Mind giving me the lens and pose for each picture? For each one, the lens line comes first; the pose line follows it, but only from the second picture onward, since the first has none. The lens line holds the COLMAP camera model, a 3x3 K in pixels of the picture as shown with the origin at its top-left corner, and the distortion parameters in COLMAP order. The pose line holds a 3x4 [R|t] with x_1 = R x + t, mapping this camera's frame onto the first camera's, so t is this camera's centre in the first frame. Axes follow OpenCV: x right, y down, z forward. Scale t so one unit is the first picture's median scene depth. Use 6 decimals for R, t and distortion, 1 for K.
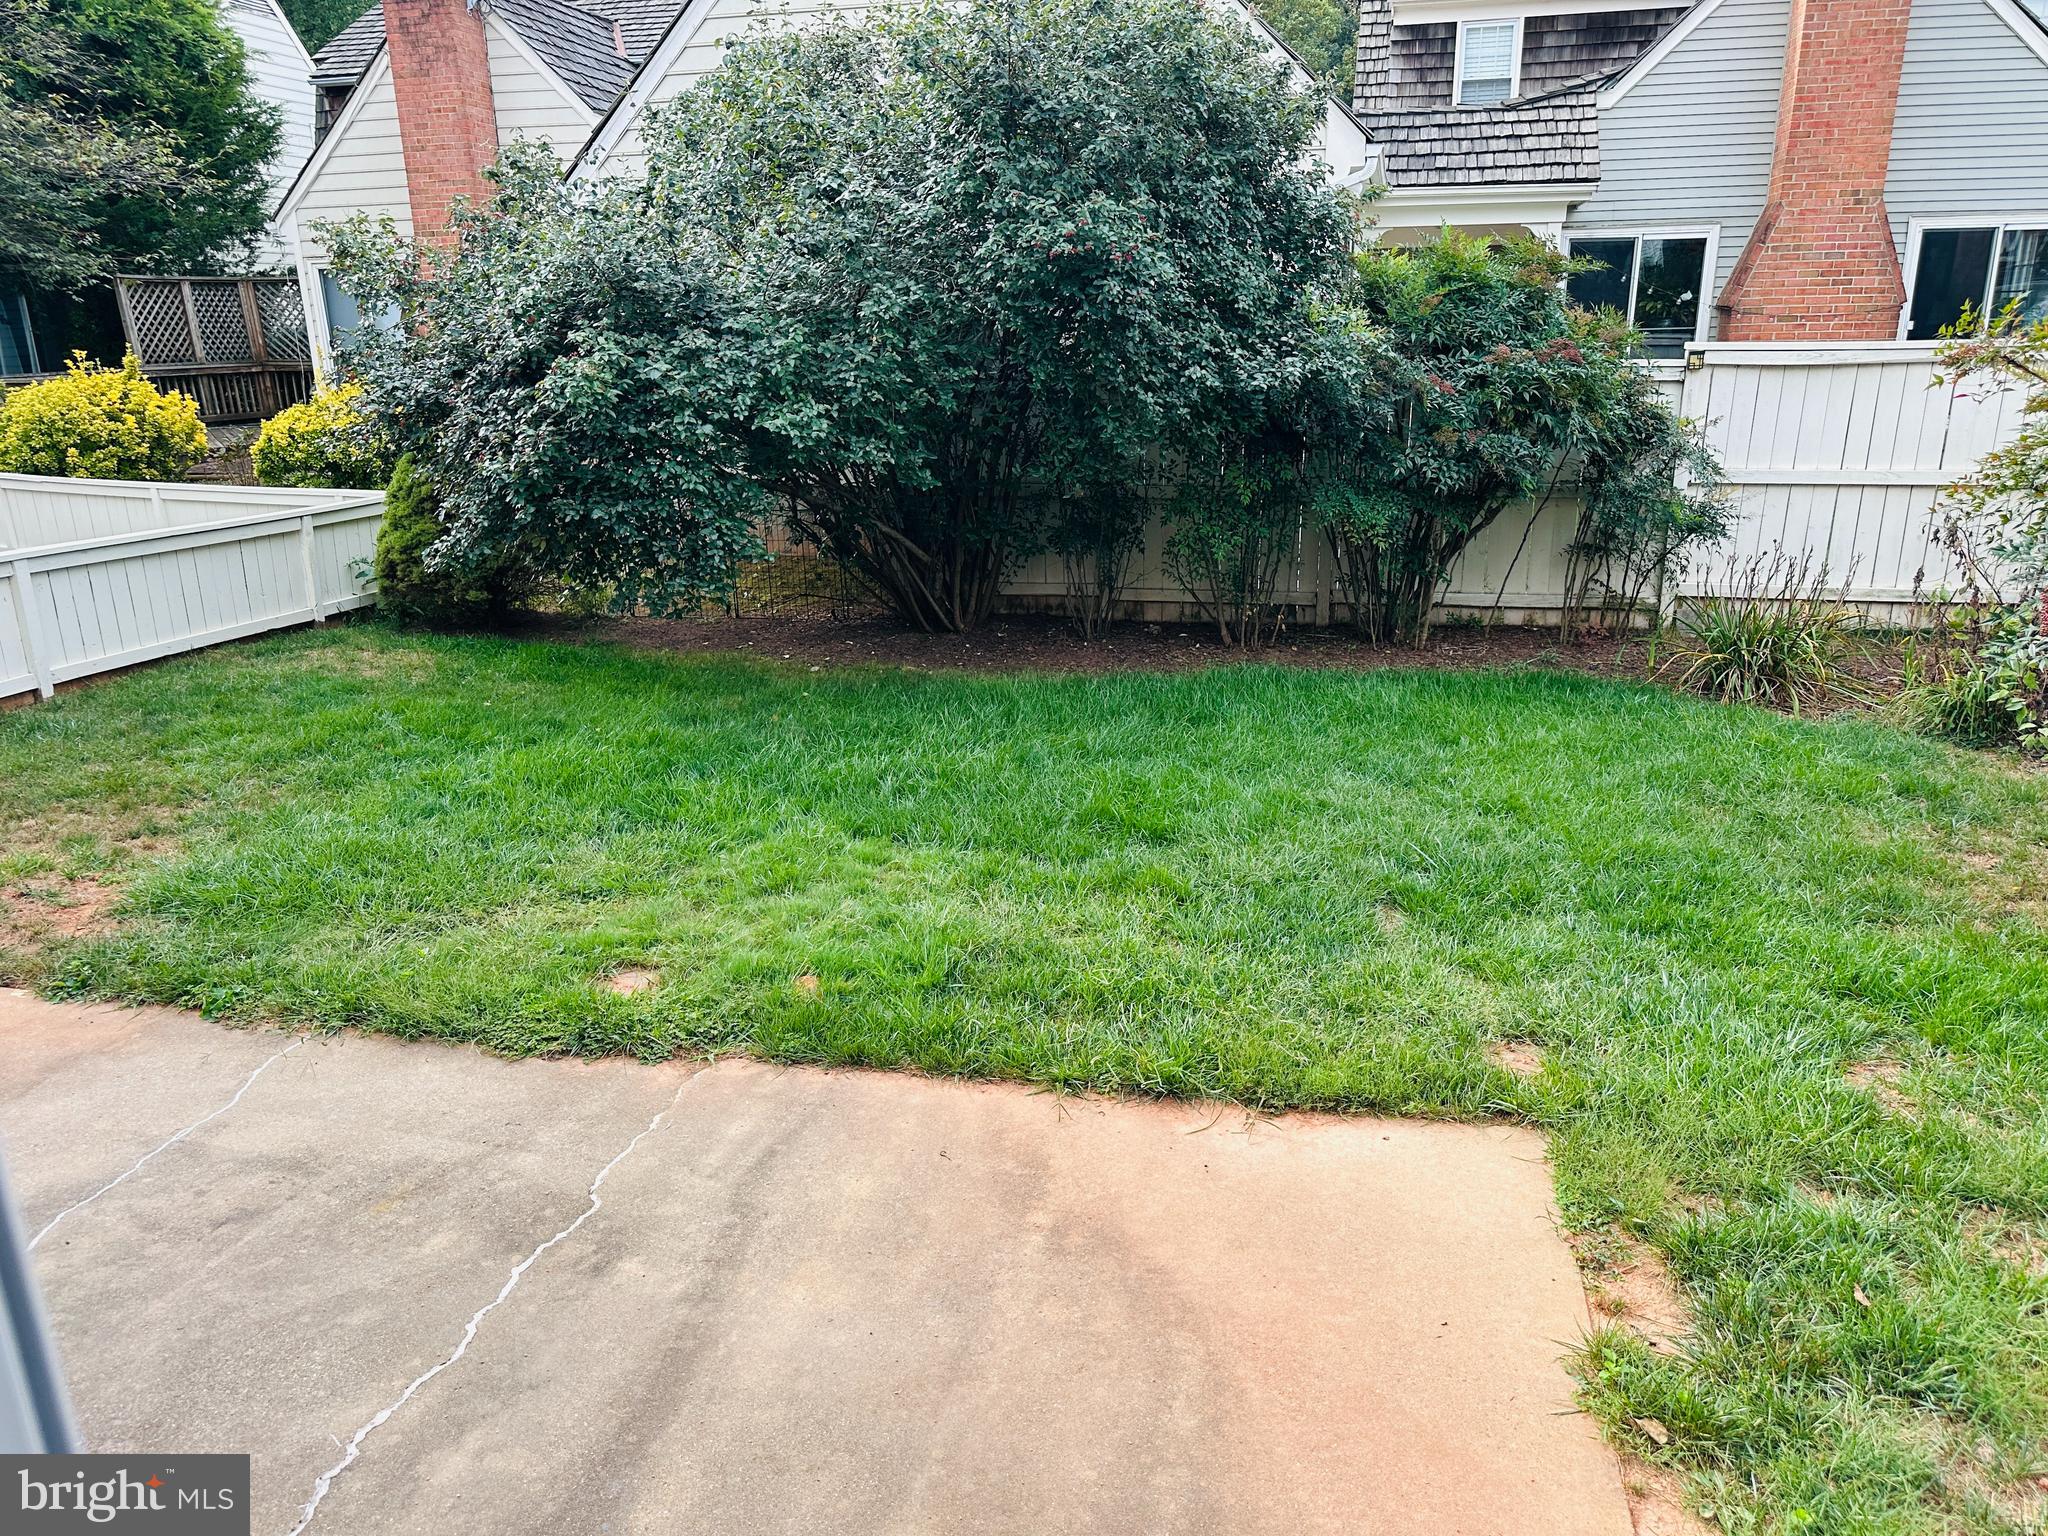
lens RADIAL K [[1431.9, 0, 1024.0], [0, 1431.9, 768.0], [0, 0, 1]] dist [0.098767, -0.133862]
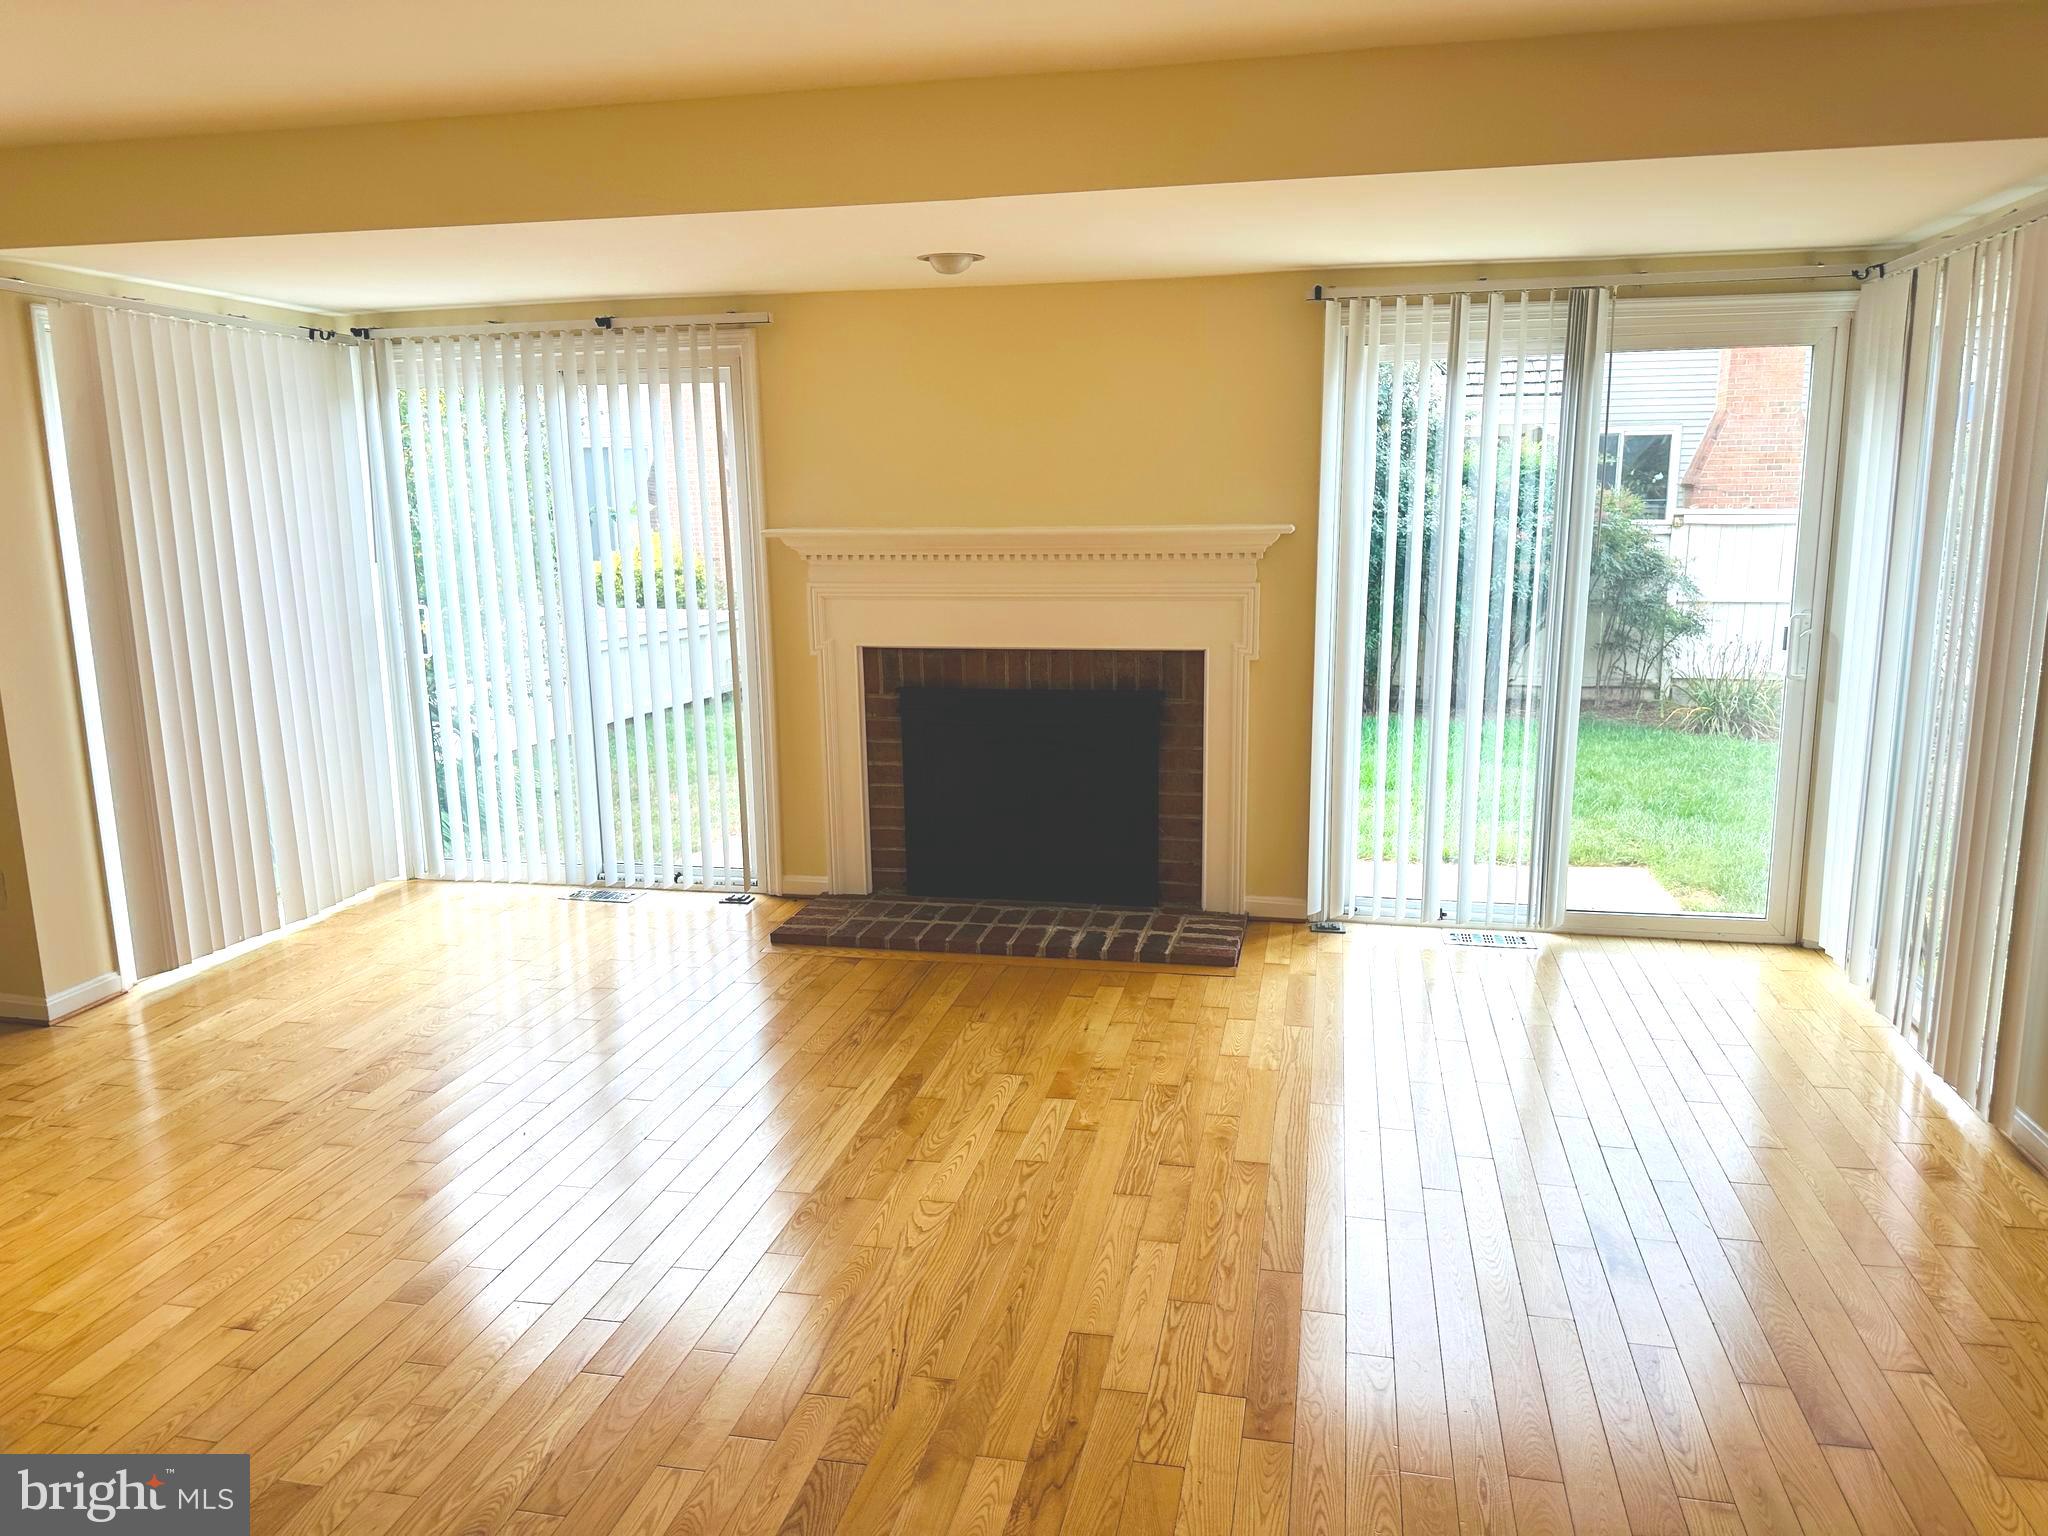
lens RADIAL K [[1431.9, 0, 1024.0], [0, 1431.9, 768.0], [0, 0, 1]] dist [0.098767, -0.133862]
pose [[0.999842, -0.000431, 0.017760, -0.235796], [0.002368, 0.994016, -0.109208, 0.133626], [-0.017607, 0.109233, 0.993860, -0.444823]]
